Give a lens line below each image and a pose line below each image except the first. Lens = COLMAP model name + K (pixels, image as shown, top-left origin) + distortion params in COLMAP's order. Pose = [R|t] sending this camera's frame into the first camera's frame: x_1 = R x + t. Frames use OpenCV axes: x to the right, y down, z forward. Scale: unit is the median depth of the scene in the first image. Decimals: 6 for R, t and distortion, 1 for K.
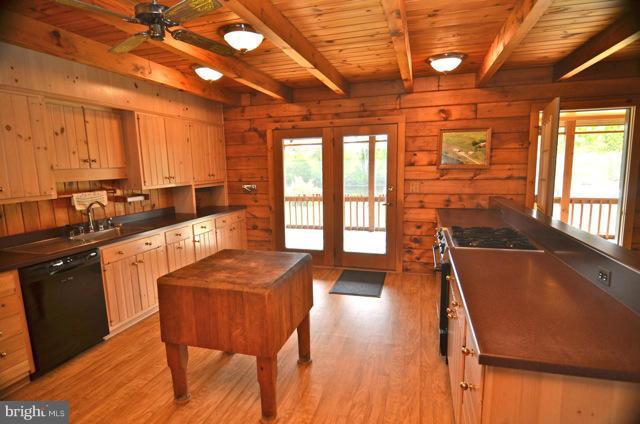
lens RADIAL K [[341.8, 0, 319.8], [0, 341.8, 213.7], [0, 0, 1]] dist [-0.015430, 0.000529]
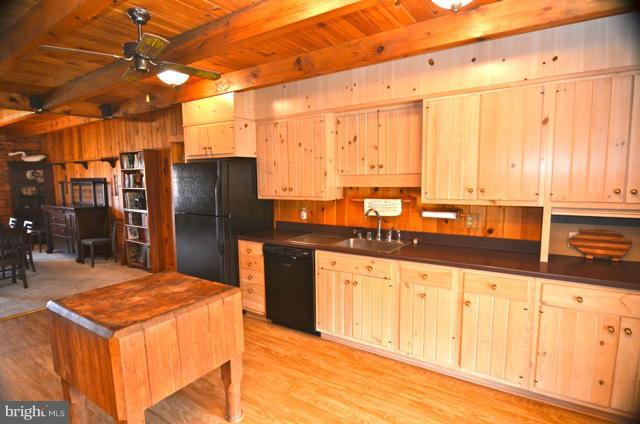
lens RADIAL K [[341.8, 0, 319.5], [0, 341.8, 216.6], [0, 0, 1]] dist [-0.015430, 0.000529]
pose [[-0.295825, 0.137133, -0.945347, 0.314933], [-0.114223, 0.977463, 0.177536, -0.179321], [0.948388, 0.160500, -0.273494, 1.191713]]
